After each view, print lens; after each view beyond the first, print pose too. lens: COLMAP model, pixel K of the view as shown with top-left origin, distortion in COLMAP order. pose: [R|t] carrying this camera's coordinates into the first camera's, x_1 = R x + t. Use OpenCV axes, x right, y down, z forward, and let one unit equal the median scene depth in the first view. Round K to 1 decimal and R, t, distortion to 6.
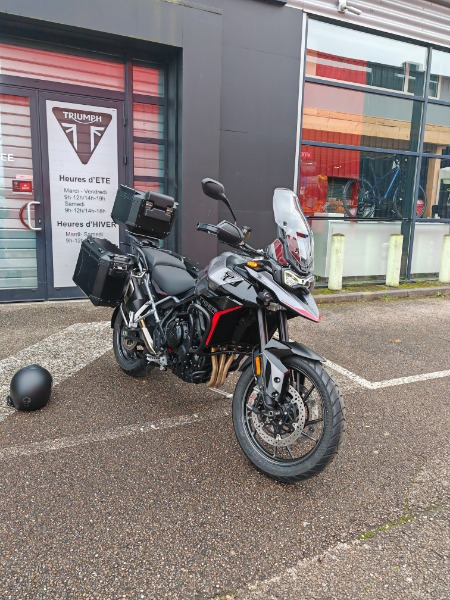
lens RADIAL K [[456.2, 0, 229.6], [0, 456.2, 299.9], [0, 0, 1]] dist [0.046608, -0.028724]
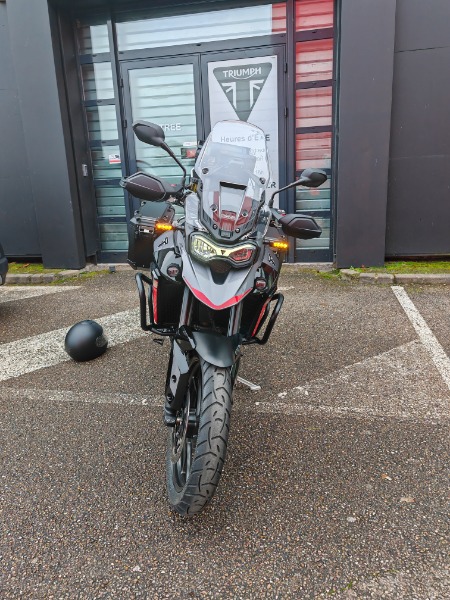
lens RADIAL K [[456.2, 0, 225.8], [0, 456.2, 297.8], [0, 0, 1]] dist [0.046608, -0.028724]
pose [[0.786182, 0.095345, -0.610596, 0.288229], [-0.049250, 0.994551, 0.091888, -0.016367], [0.616029, -0.042169, 0.786594, 0.206207]]
